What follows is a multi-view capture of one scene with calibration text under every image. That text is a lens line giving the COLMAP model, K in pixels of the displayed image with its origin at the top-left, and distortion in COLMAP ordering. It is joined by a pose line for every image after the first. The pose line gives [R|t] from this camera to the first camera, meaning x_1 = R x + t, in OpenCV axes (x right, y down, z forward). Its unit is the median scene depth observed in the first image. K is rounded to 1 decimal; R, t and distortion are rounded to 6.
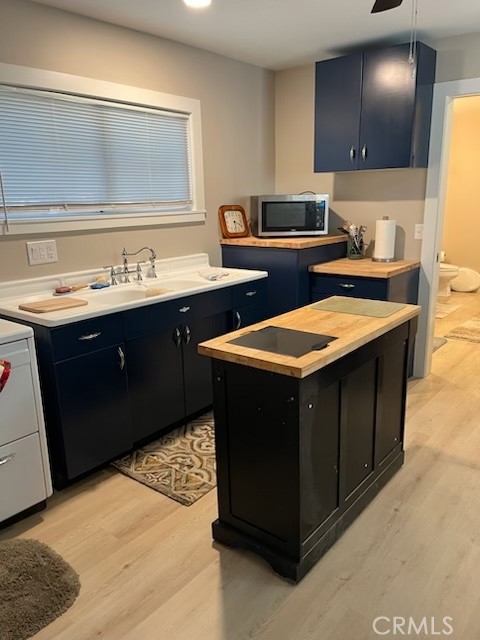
lens RADIAL K [[490.1, 0, 243.0], [0, 490.1, 326.2], [0, 0, 1]] dist [0.073202, -0.084040]
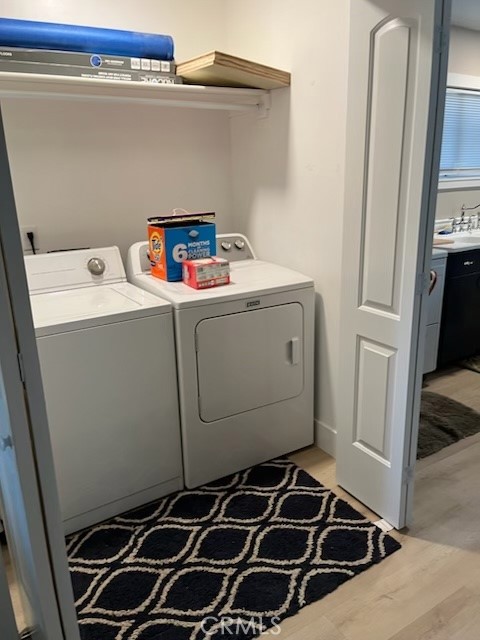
lens RADIAL K [[490.1, 0, 239.9], [0, 490.1, 316.5], [0, 0, 1]] dist [0.073202, -0.084040]
pose [[0.941898, 0.077206, -0.326906, -0.373174], [-0.069519, 0.996961, 0.035152, 0.139529], [0.328626, -0.010384, 0.944403, -0.449049]]
